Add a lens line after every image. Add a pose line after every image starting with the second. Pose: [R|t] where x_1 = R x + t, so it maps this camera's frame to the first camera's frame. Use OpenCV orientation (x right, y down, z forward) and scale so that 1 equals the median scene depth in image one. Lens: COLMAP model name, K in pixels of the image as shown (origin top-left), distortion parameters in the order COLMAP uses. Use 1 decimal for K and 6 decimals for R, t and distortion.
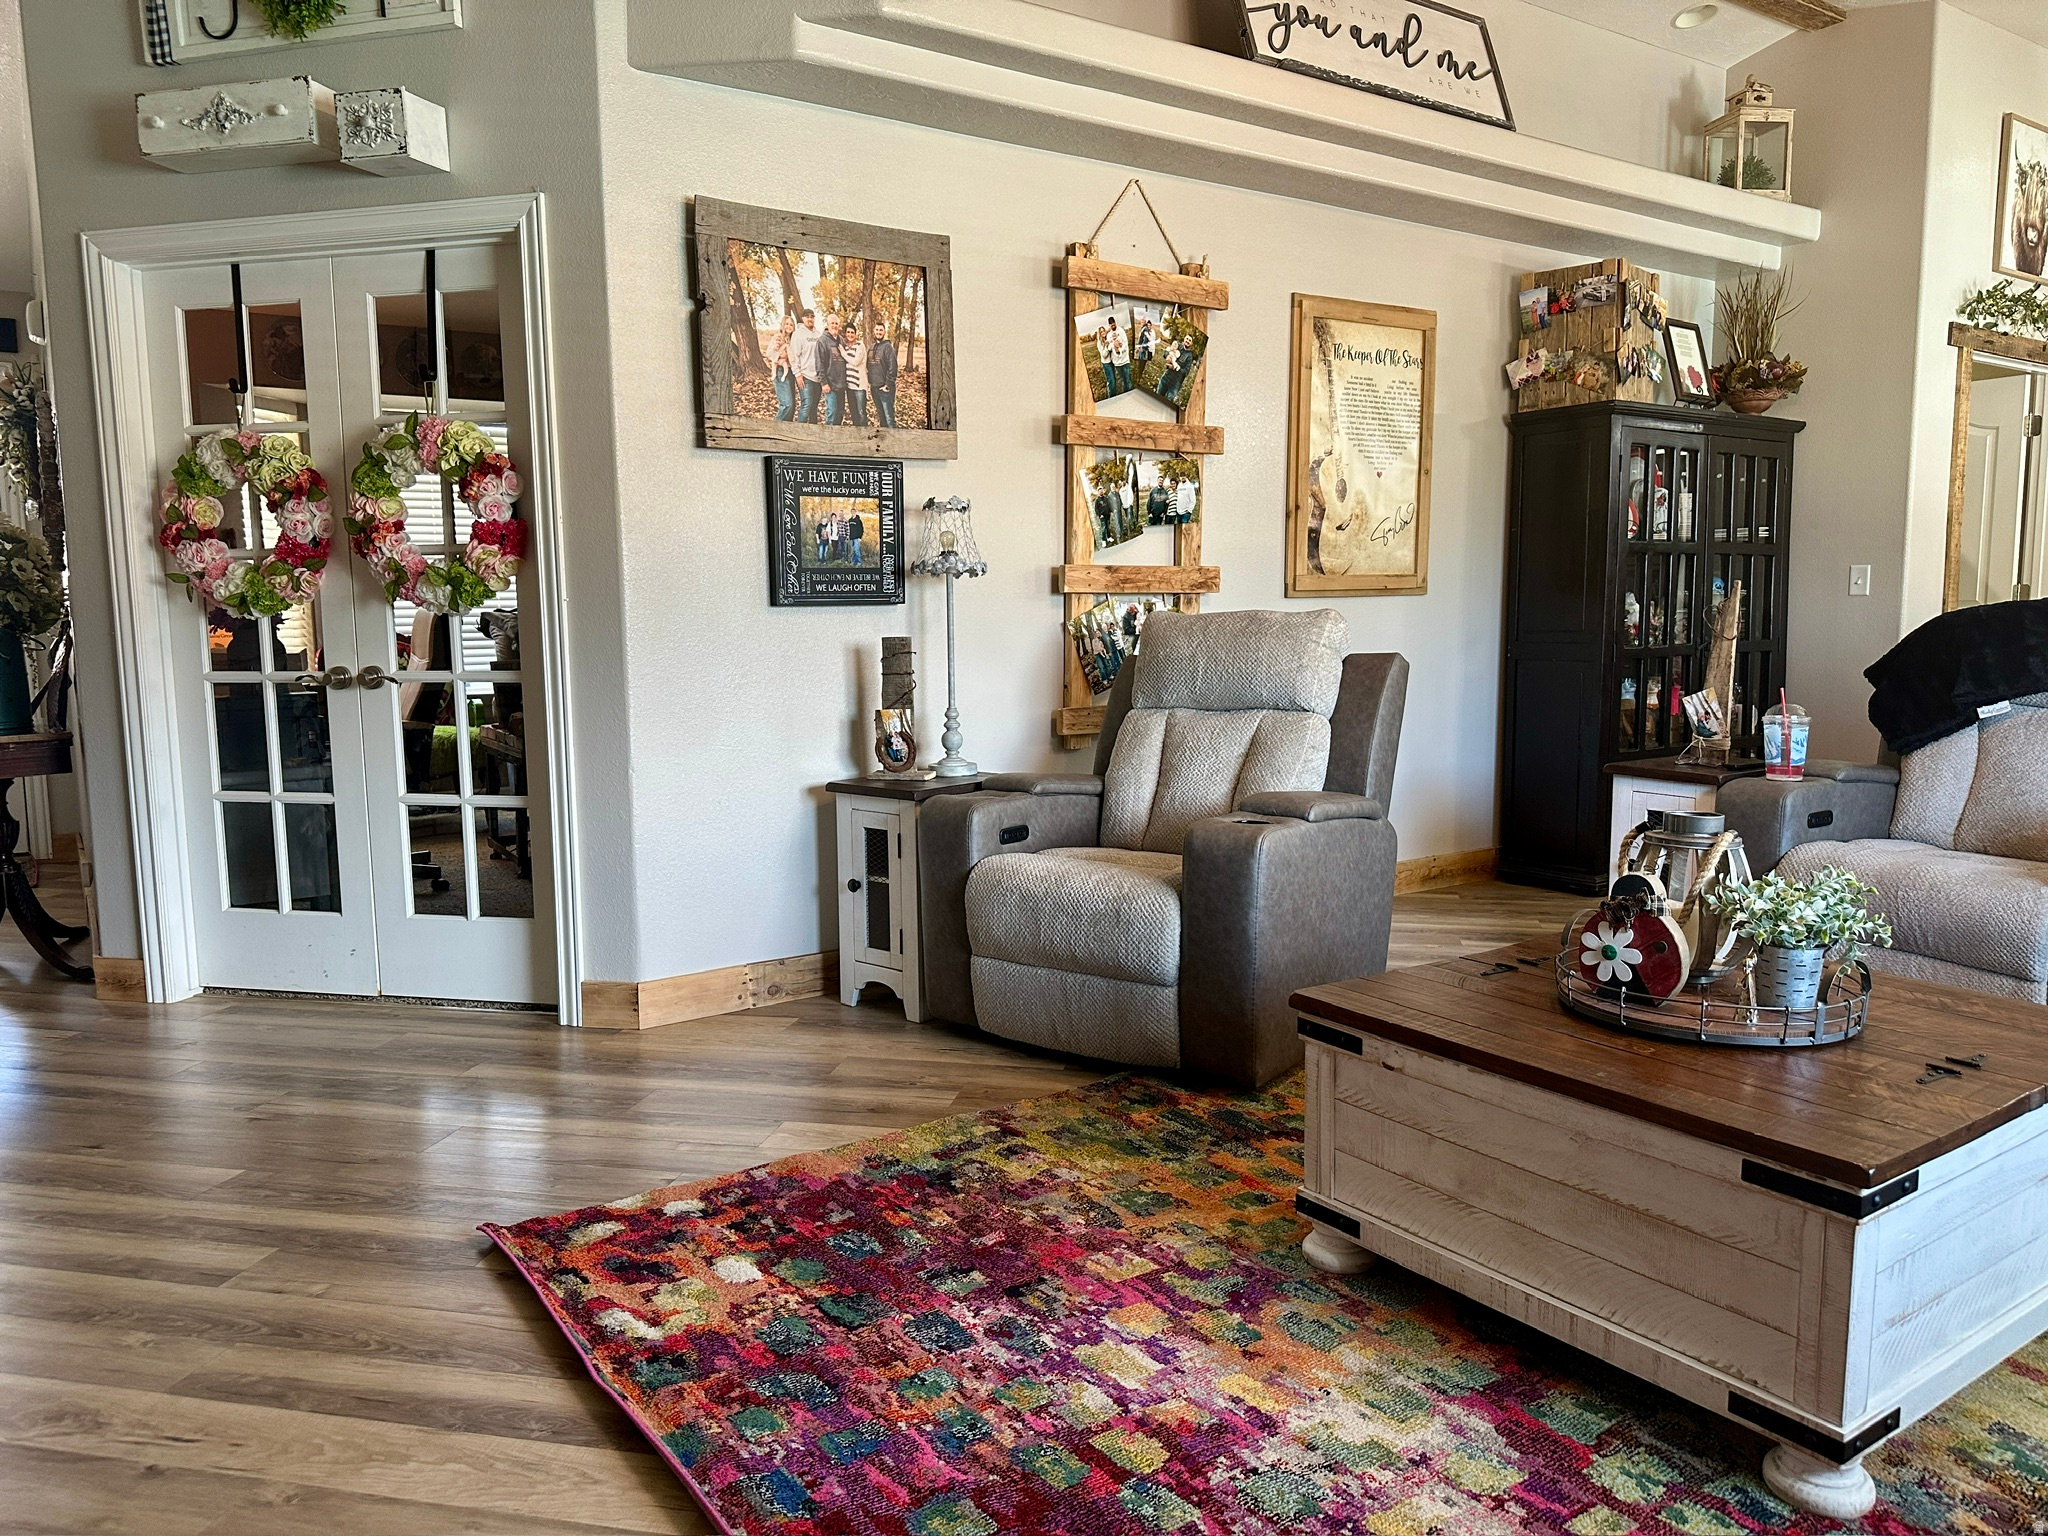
lens RADIAL K [[1447.1, 0, 1020.0], [0, 1447.1, 760.9], [0, 0, 1]] dist [0.068815, -0.092967]
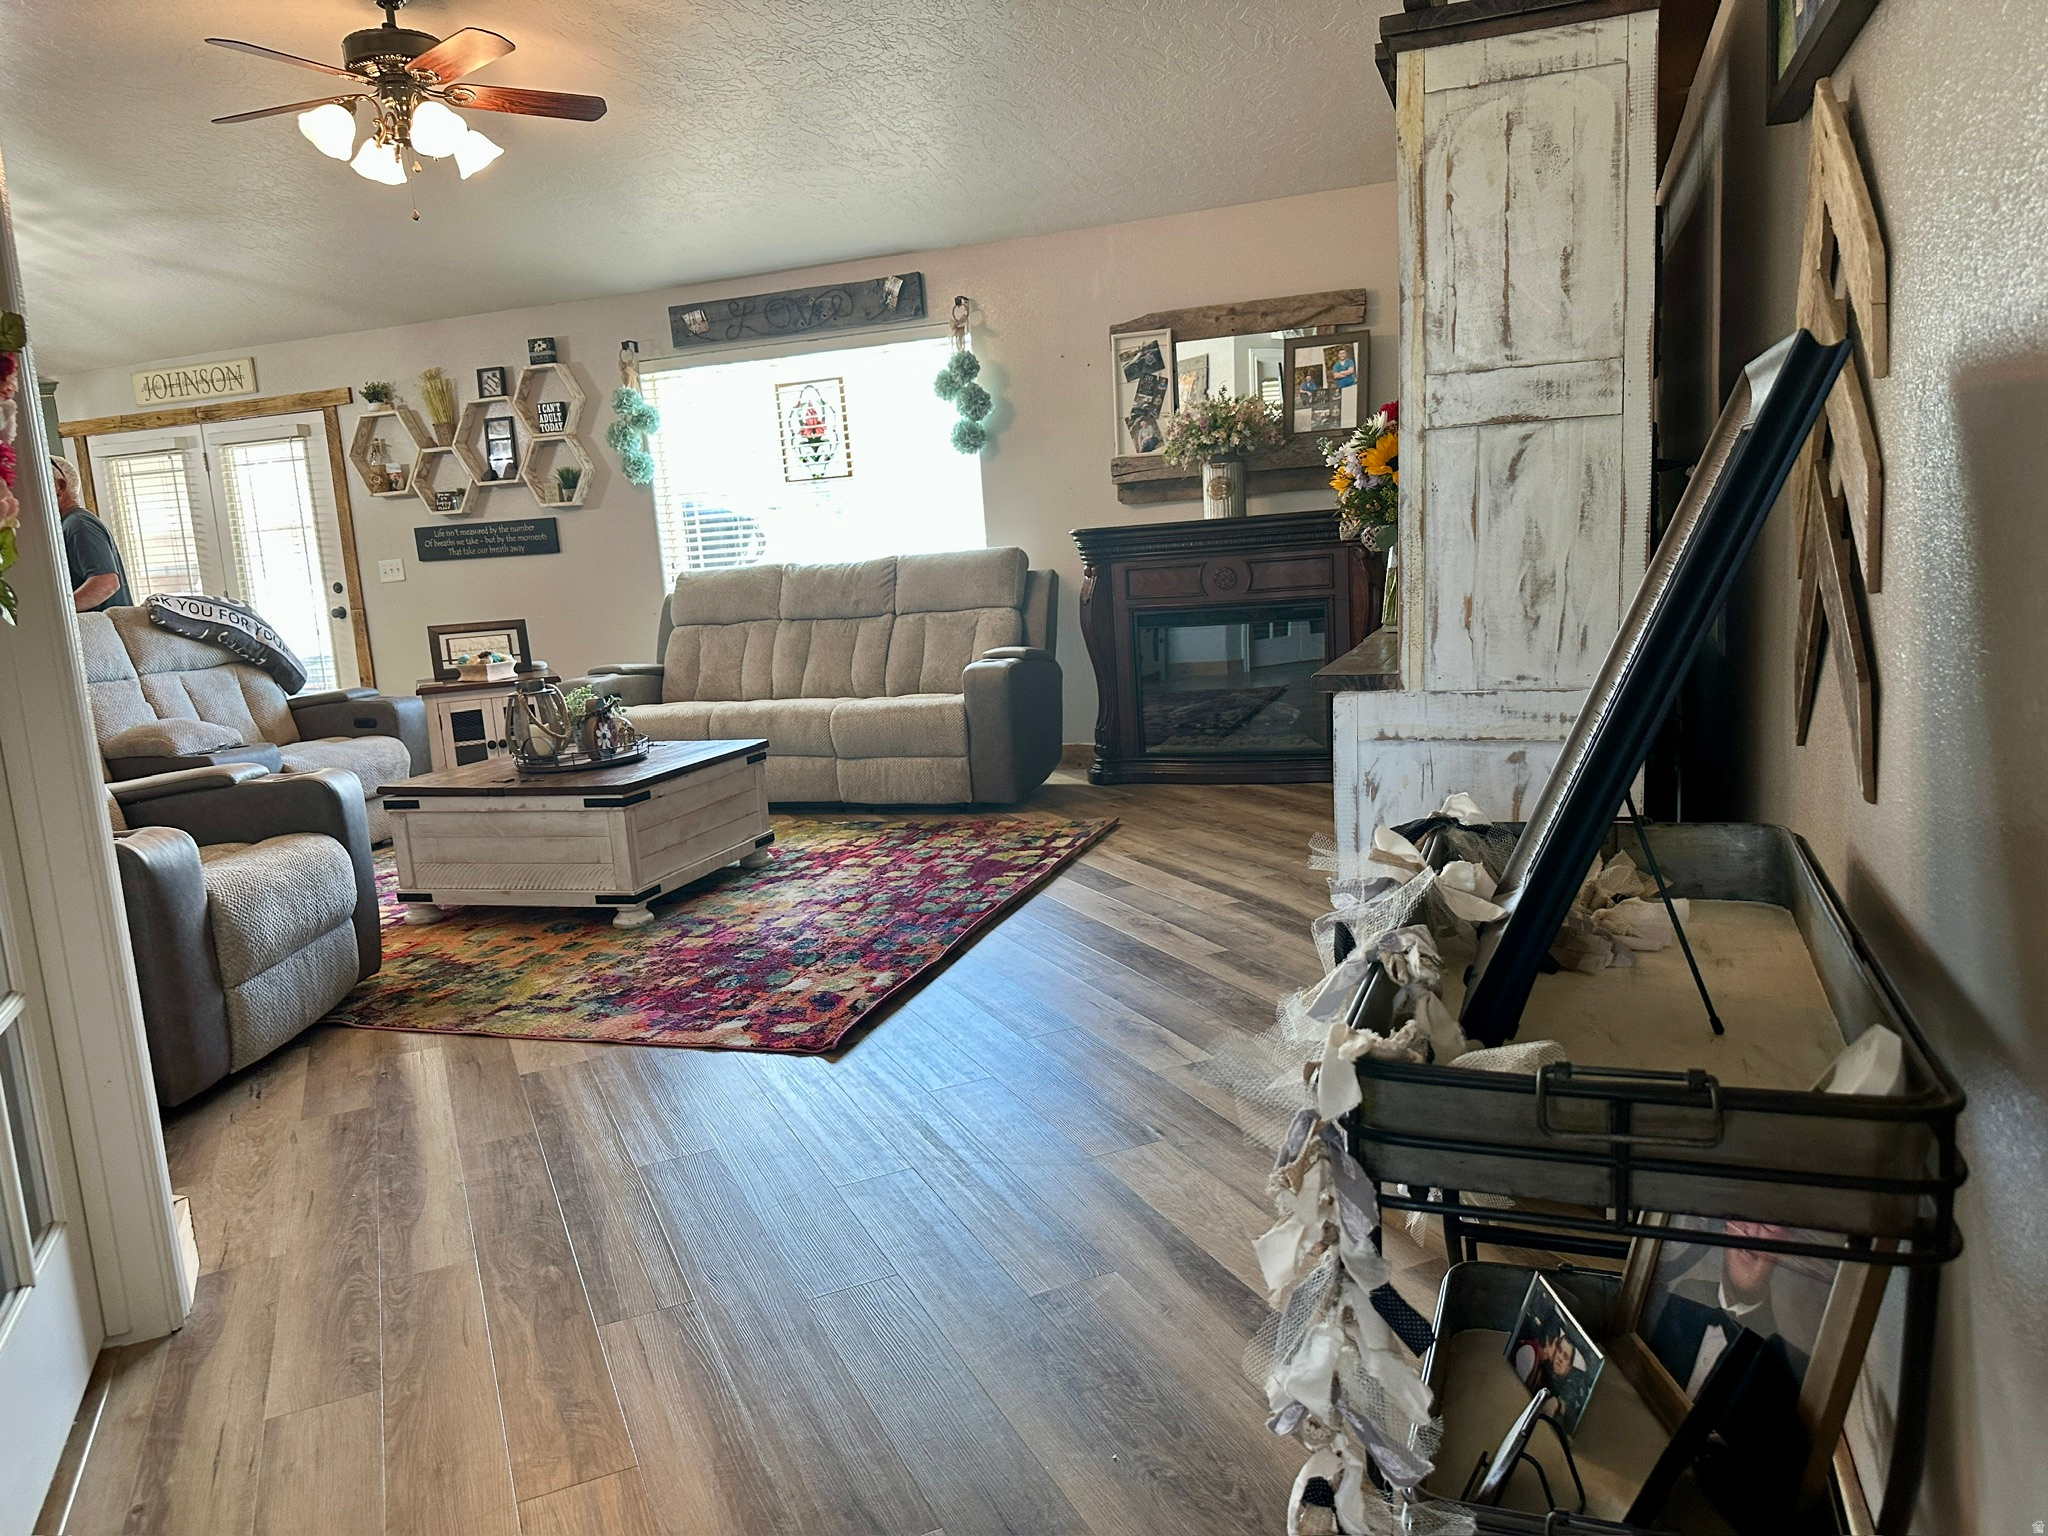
lens RADIAL K [[1447.1, 0, 1018.9], [0, 1447.1, 768.3], [0, 0, 1]] dist [0.068815, -0.092967]
pose [[-0.588804, -0.088468, 0.803420, -1.309019], [0.161527, 0.961063, 0.224205, -0.159165], [-0.791972, 0.261787, -0.551588, 1.340226]]
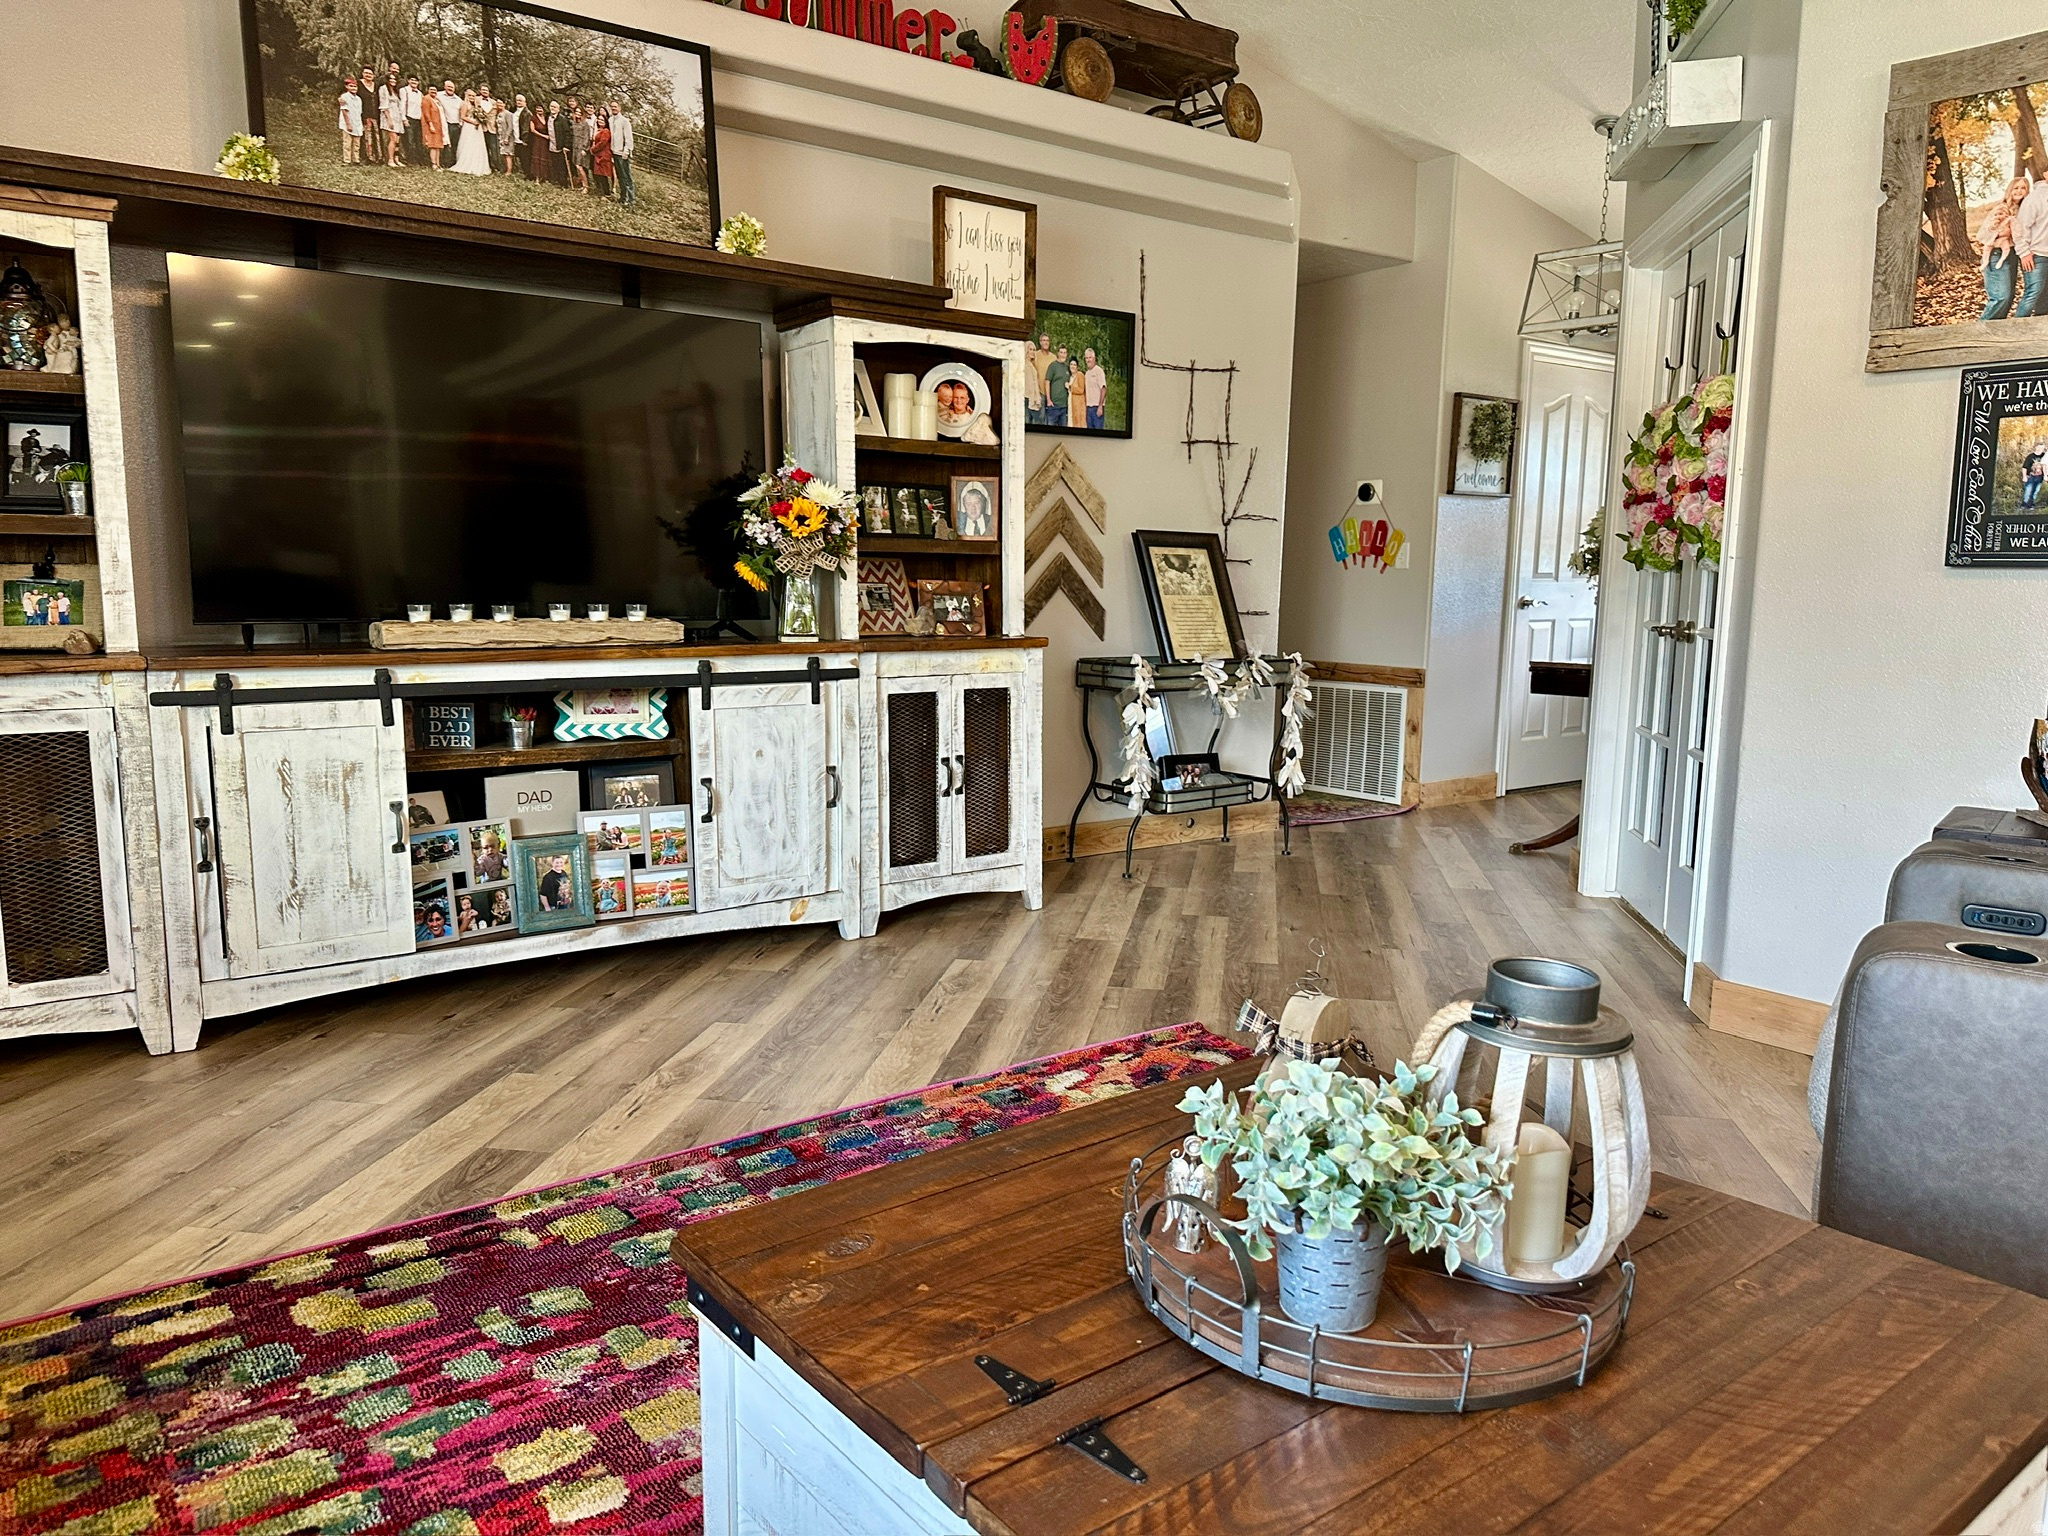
lens RADIAL K [[1447.1, 0, 1027.0], [0, 1447.1, 771.1], [0, 0, 1]] dist [0.068815, -0.092967]
pose [[0.038638, 0.155719, -0.987045, 0.810384], [-0.111878, 0.982247, 0.150582, -0.084816], [0.992970, 0.104611, 0.055373, 0.656094]]
